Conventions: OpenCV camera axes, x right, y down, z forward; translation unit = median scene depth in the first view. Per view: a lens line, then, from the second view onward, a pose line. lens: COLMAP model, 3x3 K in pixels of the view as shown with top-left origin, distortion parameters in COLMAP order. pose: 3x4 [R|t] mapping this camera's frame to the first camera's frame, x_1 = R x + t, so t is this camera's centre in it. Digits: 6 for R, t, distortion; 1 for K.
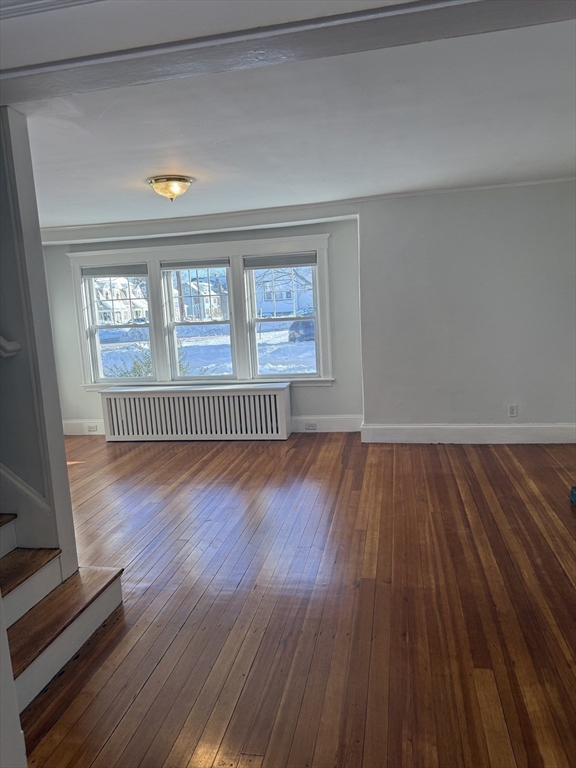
lens RADIAL K [[539.4, 0, 288.0], [0, 539.4, 384.0], [0, 0, 1]] dist [0.096449, -0.122889]
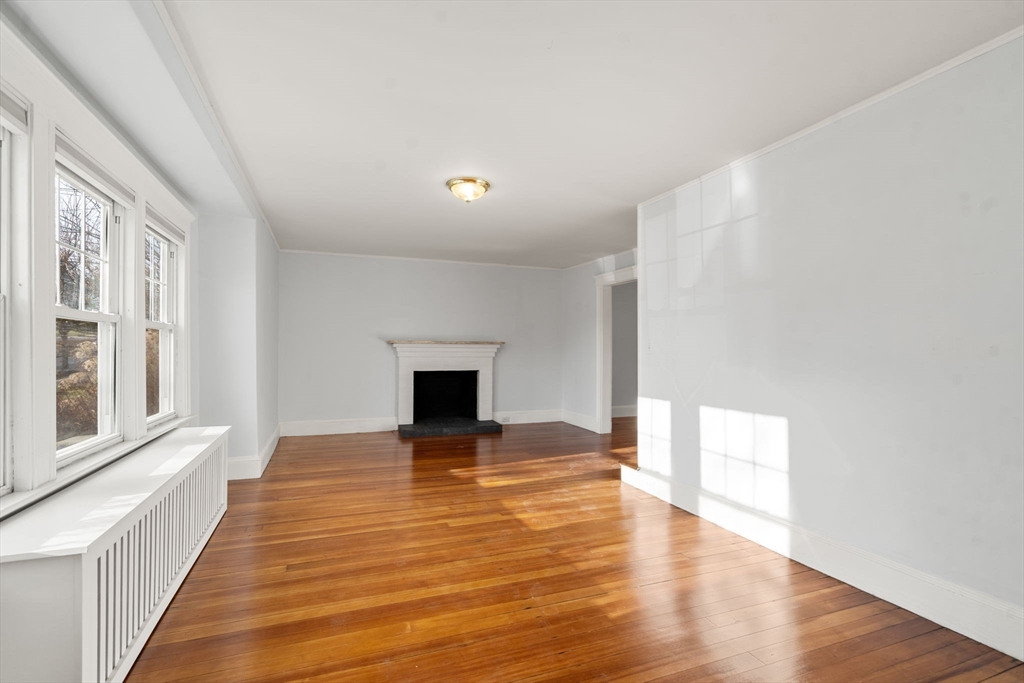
lens RADIAL K [[461.9, 0, 502.8], [0, 461.9, 346.3], [0, 0, 1]] dist [-0.000881, 0.000098]
pose [[-0.530226, 0.056108, 0.845998, -0.805185], [0.149083, 0.988432, 0.027883, -0.069318], [-0.834646, 0.140908, -0.532457, 1.203729]]
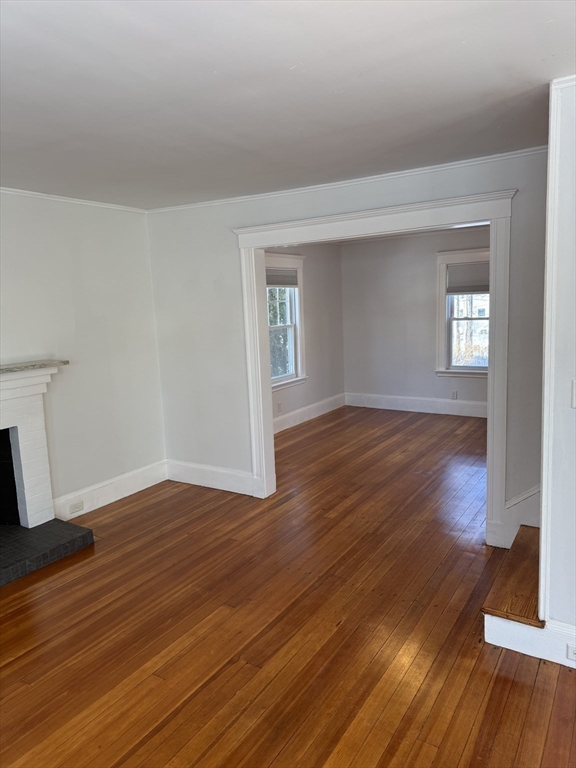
lens RADIAL K [[539.4, 0, 288.0], [0, 539.4, 384.0], [0, 0, 1]] dist [0.096449, -0.122889]
pose [[-0.929966, 0.037046, 0.365774, -0.209425], [0.142772, 0.953216, 0.266450, -0.178871], [-0.338791, 0.300012, -0.891747, 1.067899]]
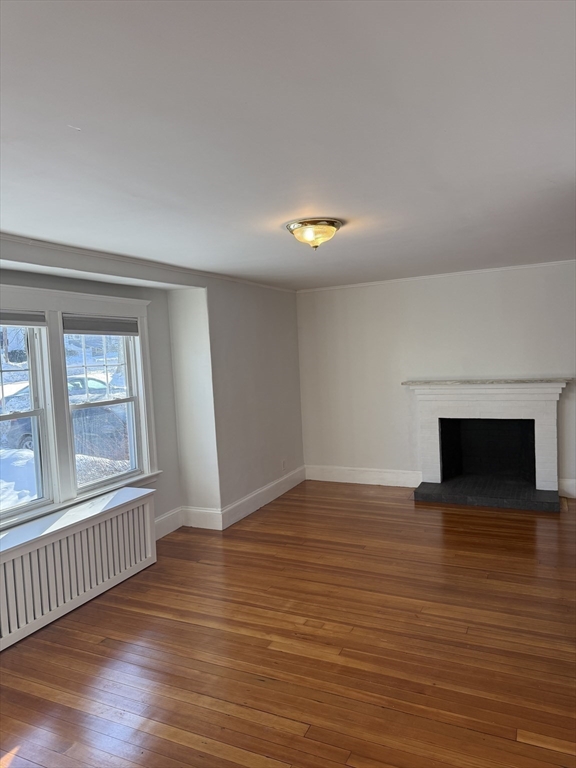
lens RADIAL K [[539.4, 0, 288.0], [0, 539.4, 384.0], [0, 0, 1]] dist [0.096449, -0.122889]
pose [[0.237282, -0.014016, 0.971340, -0.837141], [0.175076, 0.984140, -0.028568, -0.102494], [-0.955534, 0.176837, 0.235973, 0.737545]]
